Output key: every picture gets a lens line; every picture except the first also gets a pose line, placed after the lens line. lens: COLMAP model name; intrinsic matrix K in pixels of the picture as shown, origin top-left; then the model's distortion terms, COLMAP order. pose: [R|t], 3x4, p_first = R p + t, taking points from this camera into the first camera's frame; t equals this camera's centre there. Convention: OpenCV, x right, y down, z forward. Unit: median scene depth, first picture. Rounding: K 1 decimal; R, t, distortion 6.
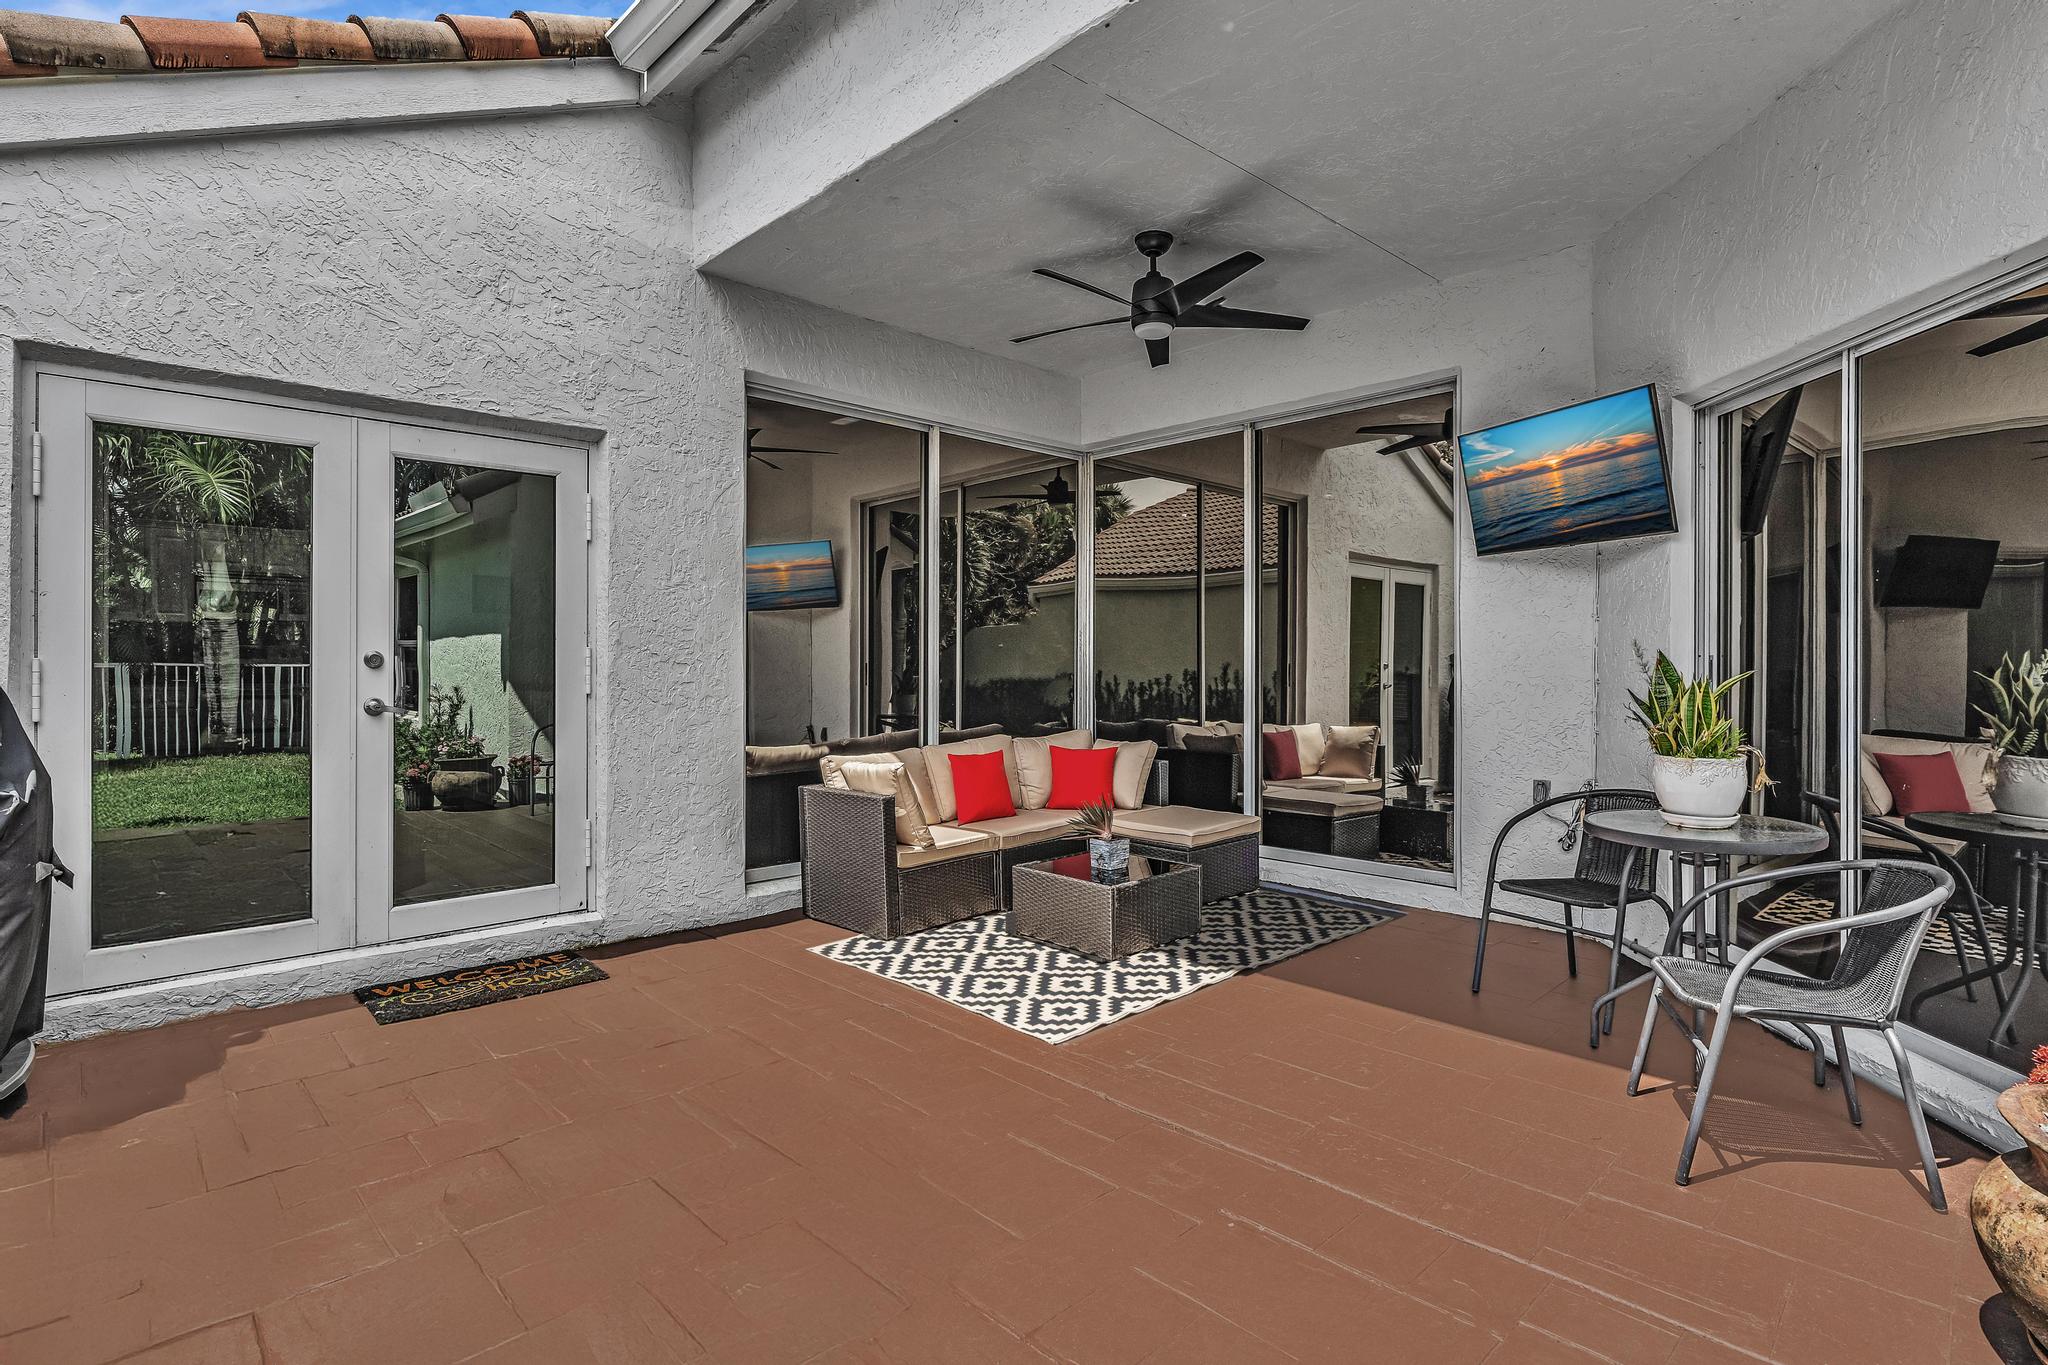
lens RADIAL K [[1033.9, 0, 1026.2], [0, 1033.9, 659.3], [0, 0, 1]] dist [-0.000782, 0.001628]
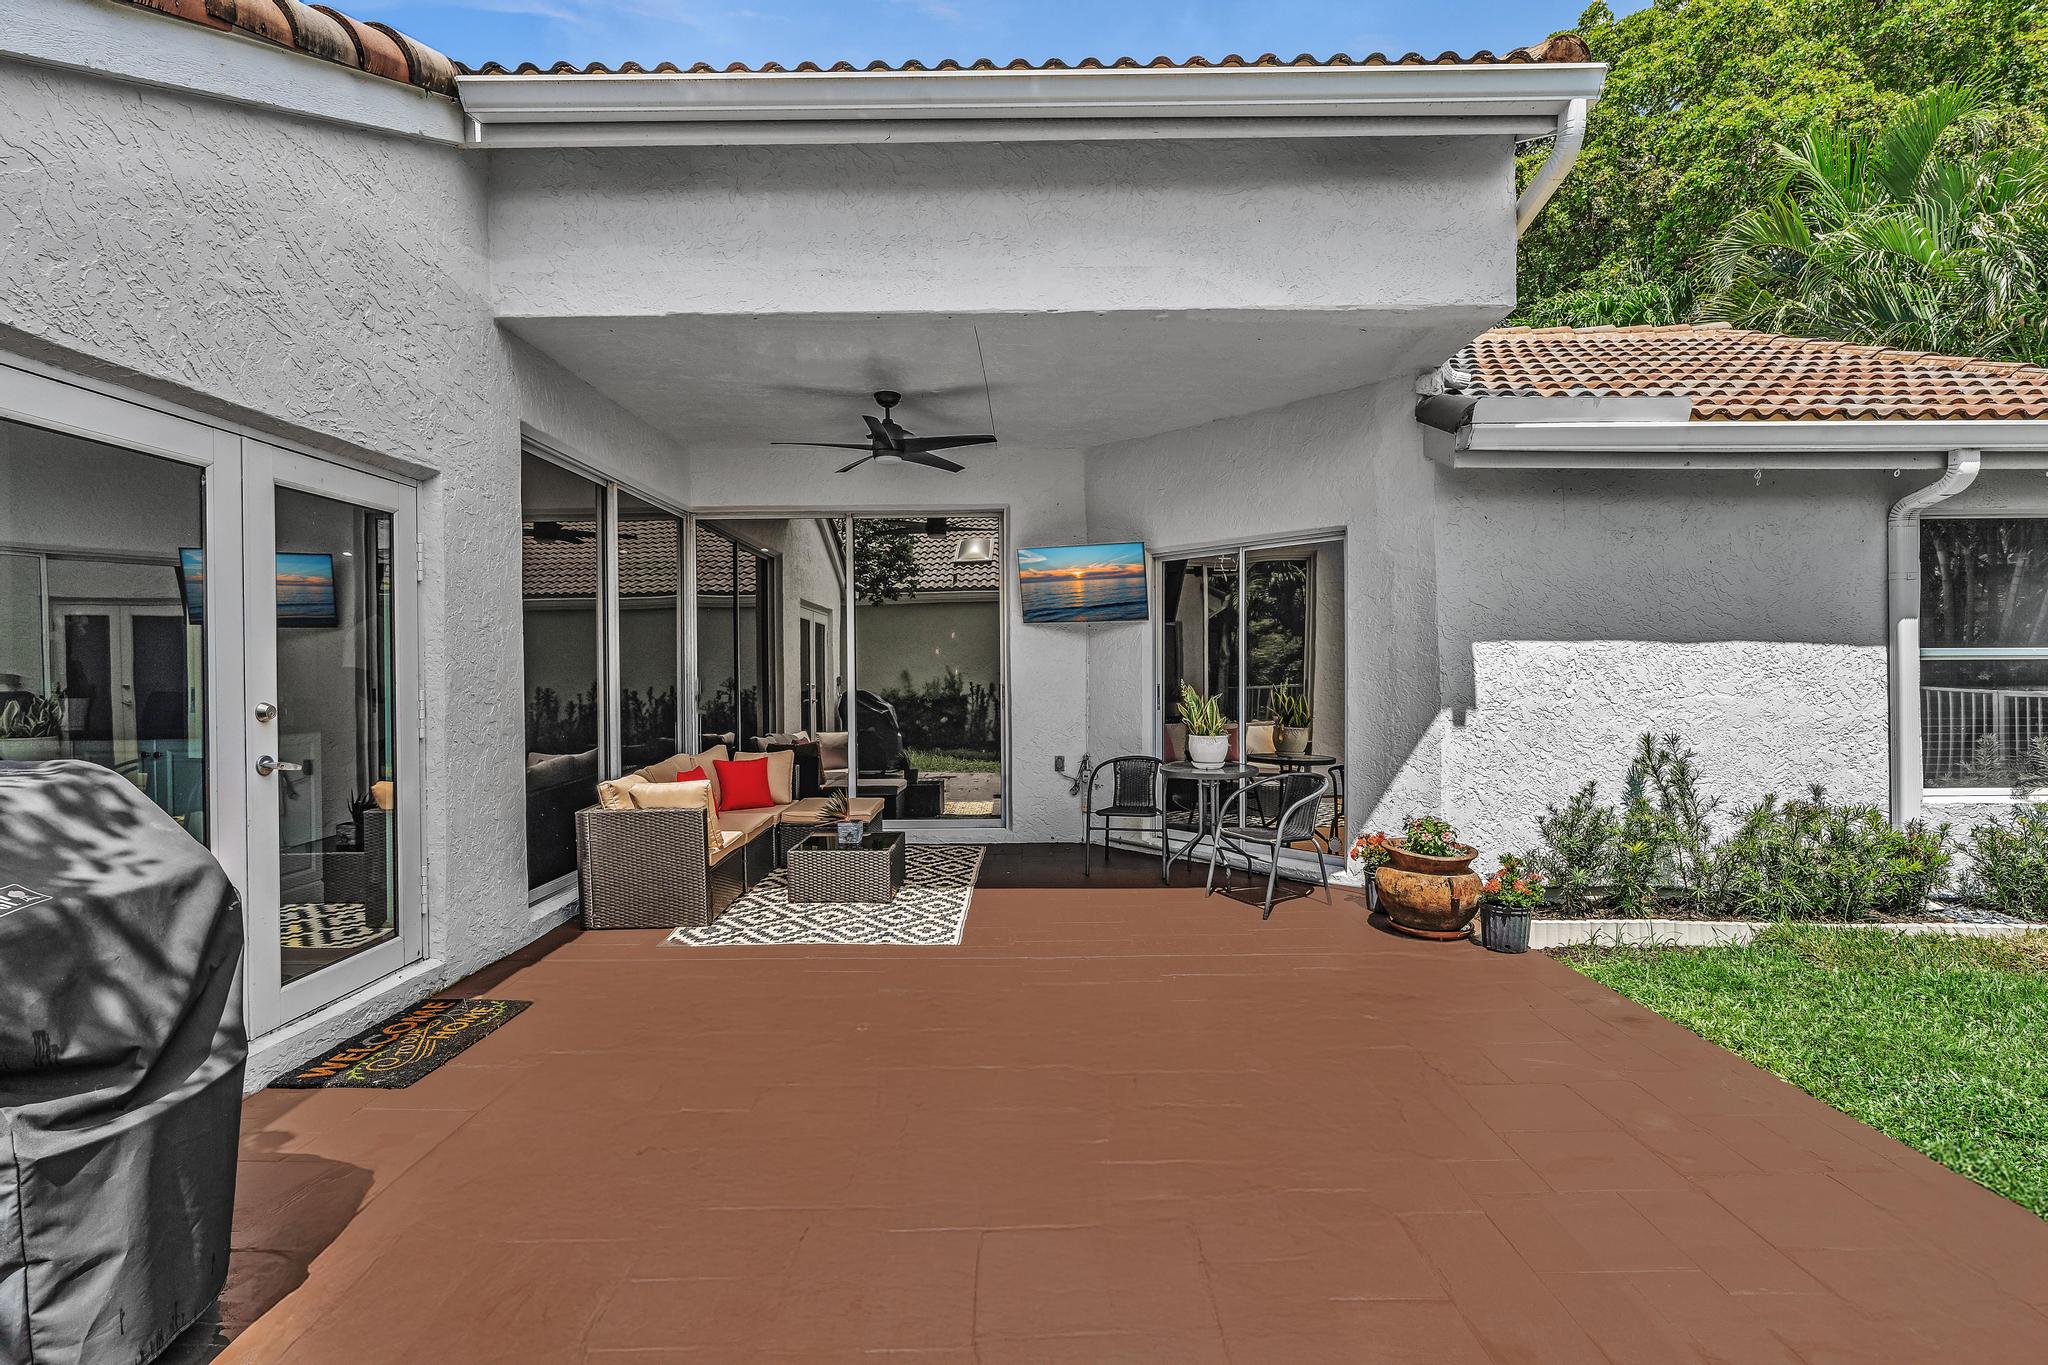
lens RADIAL K [[923.7, 0, 1015.3], [0, 923.7, 674.8], [0, 0, 1]] dist [-0.004922, 0.002007]
pose [[0.689467, -0.008630, 0.724266, -0.703463], [0.001735, 0.999946, 0.010263, -0.036068], [-0.724315, -0.005819, 0.689445, -0.010128]]
